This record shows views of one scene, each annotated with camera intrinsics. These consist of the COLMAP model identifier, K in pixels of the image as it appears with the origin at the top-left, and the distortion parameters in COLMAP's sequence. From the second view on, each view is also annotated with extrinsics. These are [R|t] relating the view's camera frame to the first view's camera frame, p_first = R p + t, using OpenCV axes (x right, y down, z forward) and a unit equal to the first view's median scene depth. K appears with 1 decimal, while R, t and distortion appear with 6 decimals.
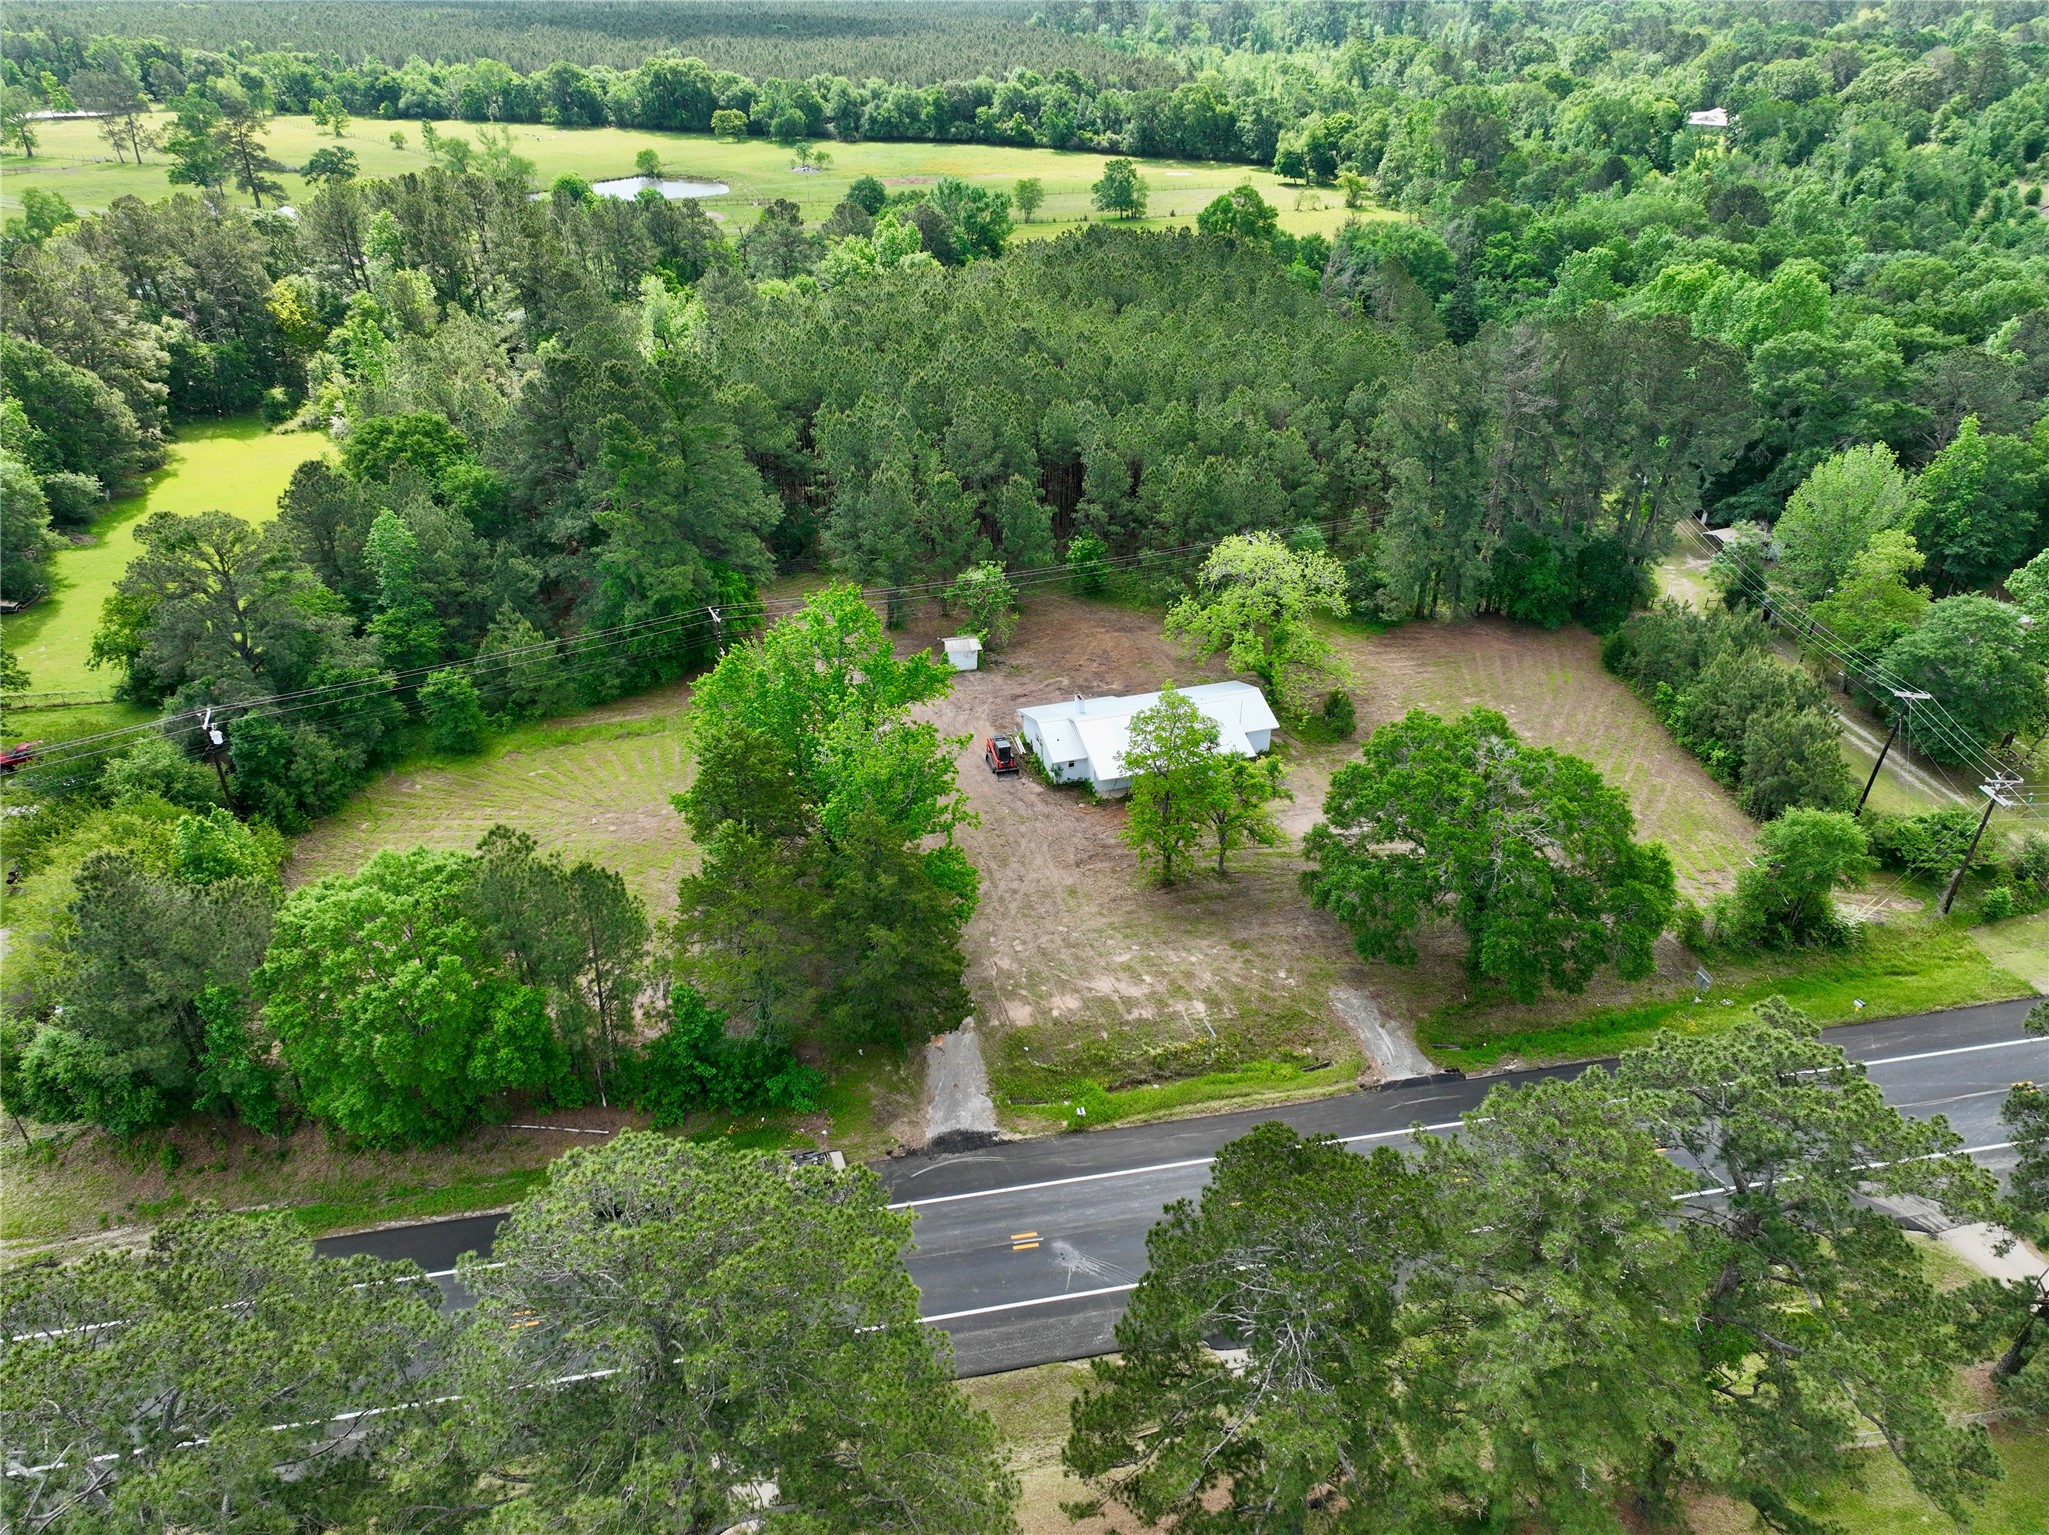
lens RADIAL K [[1438.7, 0, 1023.0], [0, 1438.7, 769.9], [0, 0, 1]] dist [0.005928, 0.009884]
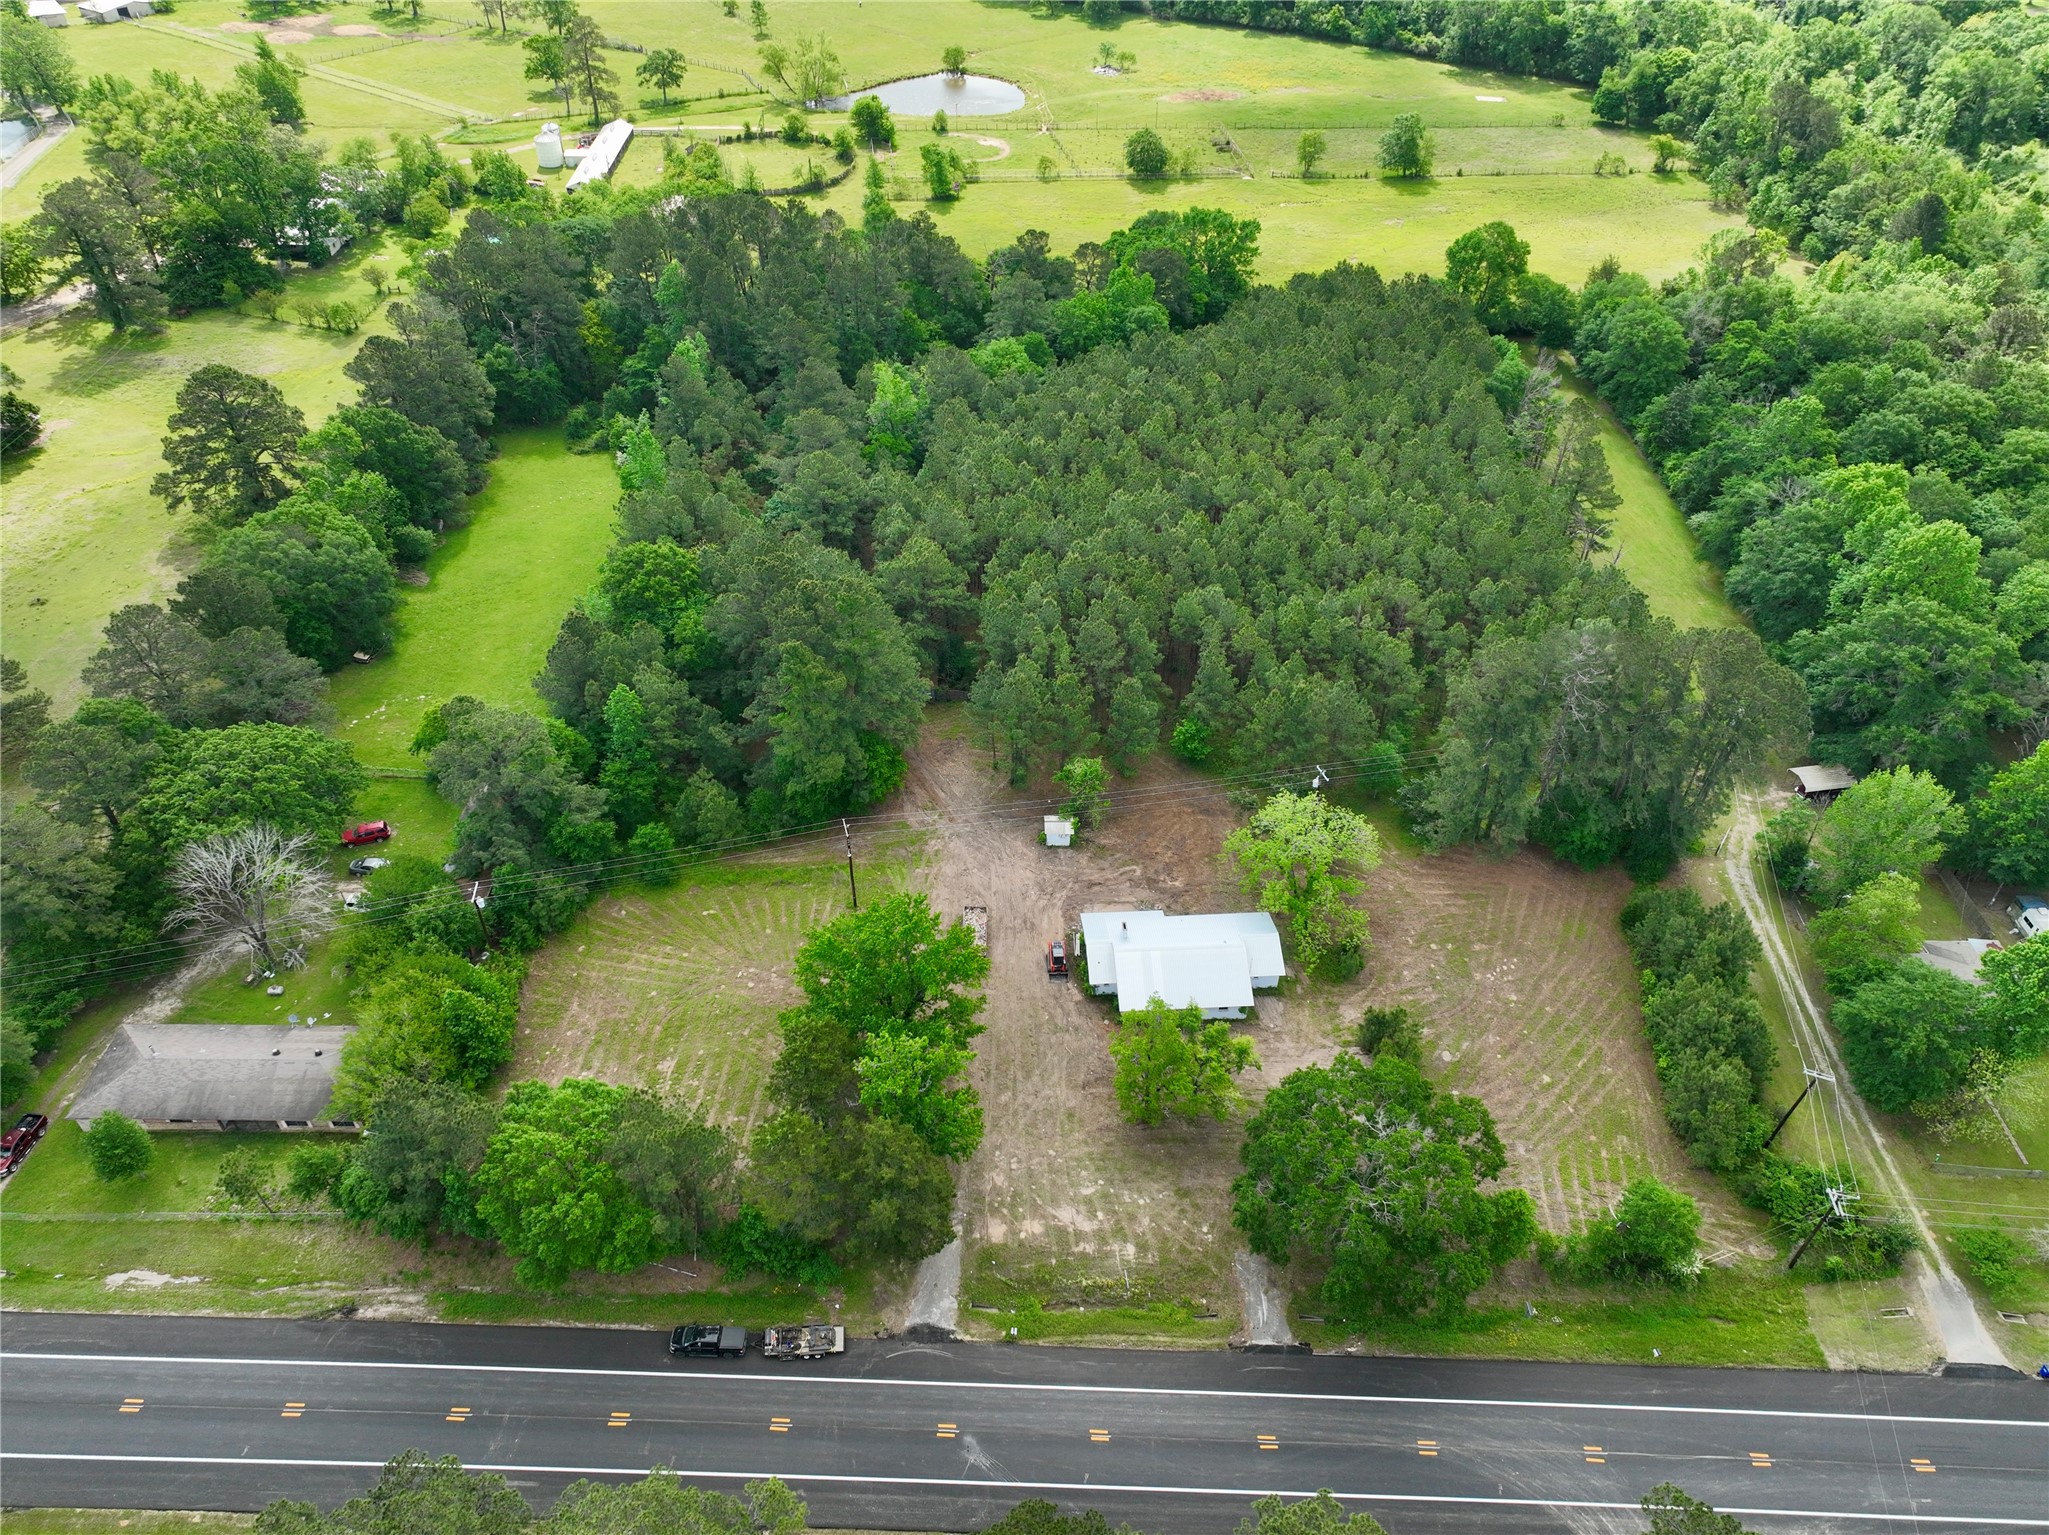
lens RADIAL K [[1445.4, 0, 1023.5], [0, 1445.4, 763.3], [0, 0, 1]] dist [-0.003737, 0.022554]
pose [[0.972371, 0.155046, -0.174512, 0.152946], [-0.124418, 0.976755, 0.174555, -0.401171], [0.197519, -0.148020, 0.969059, -0.204001]]
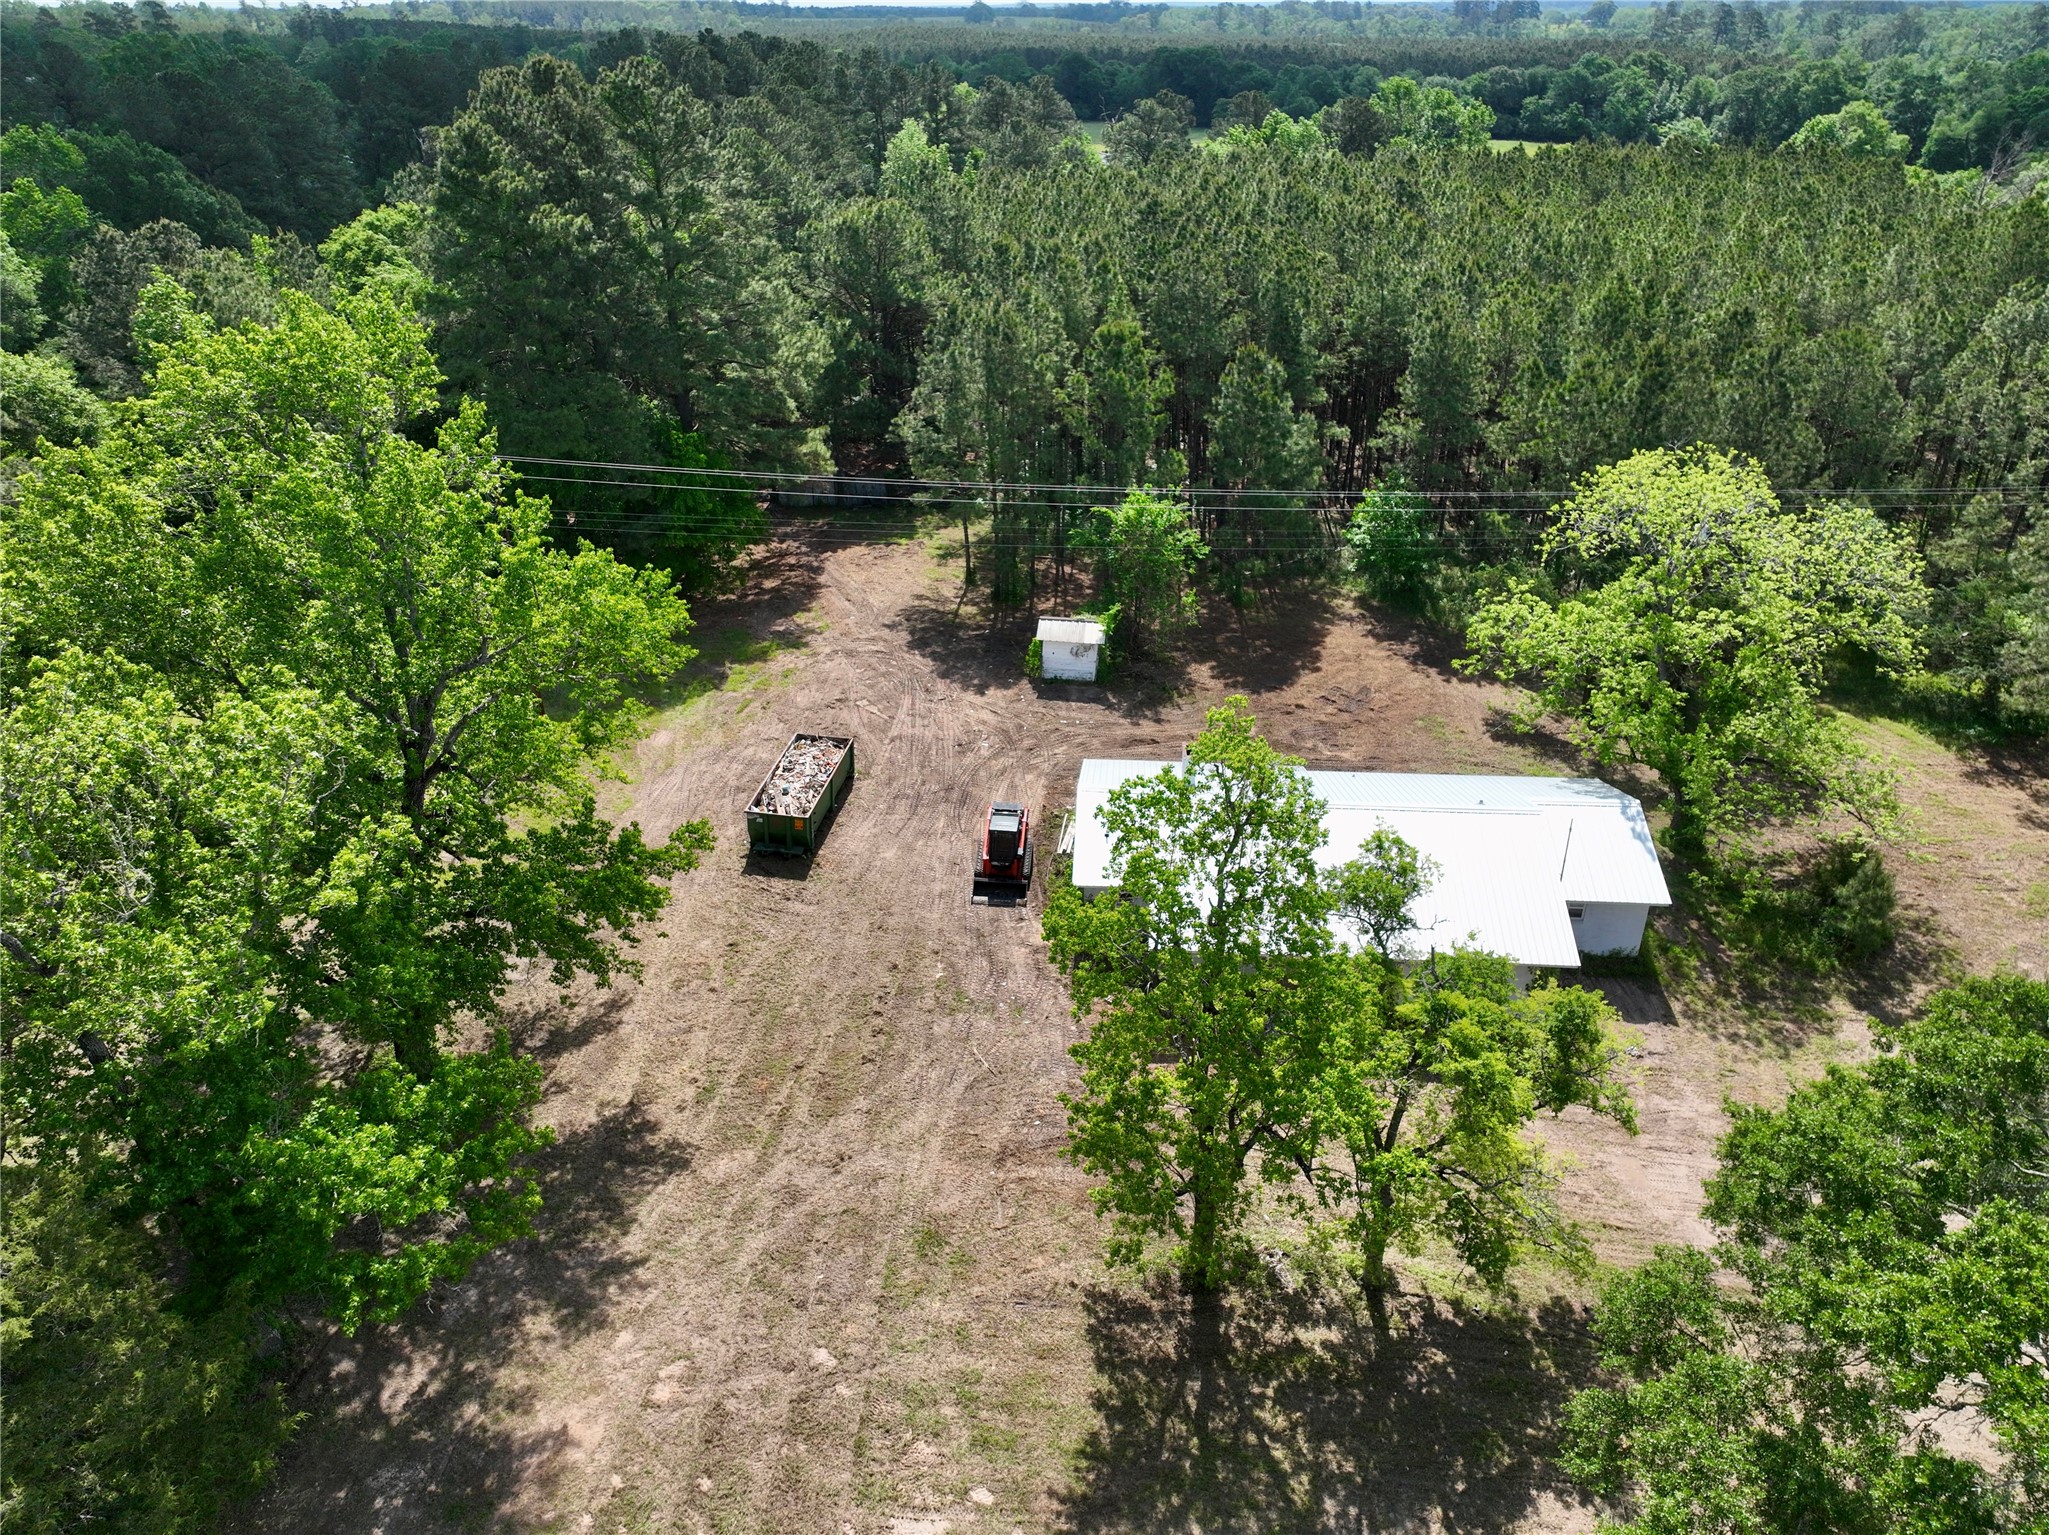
lens RADIAL K [[1445.4, 0, 1023.5], [0, 1445.4, 763.3], [0, 0, 1]] dist [-0.003737, 0.022554]
pose [[0.930160, 0.161741, -0.329609, 0.141287], [-0.179947, 0.983352, -0.025275, -0.026743], [0.320034, 0.082822, 0.943779, 0.578457]]
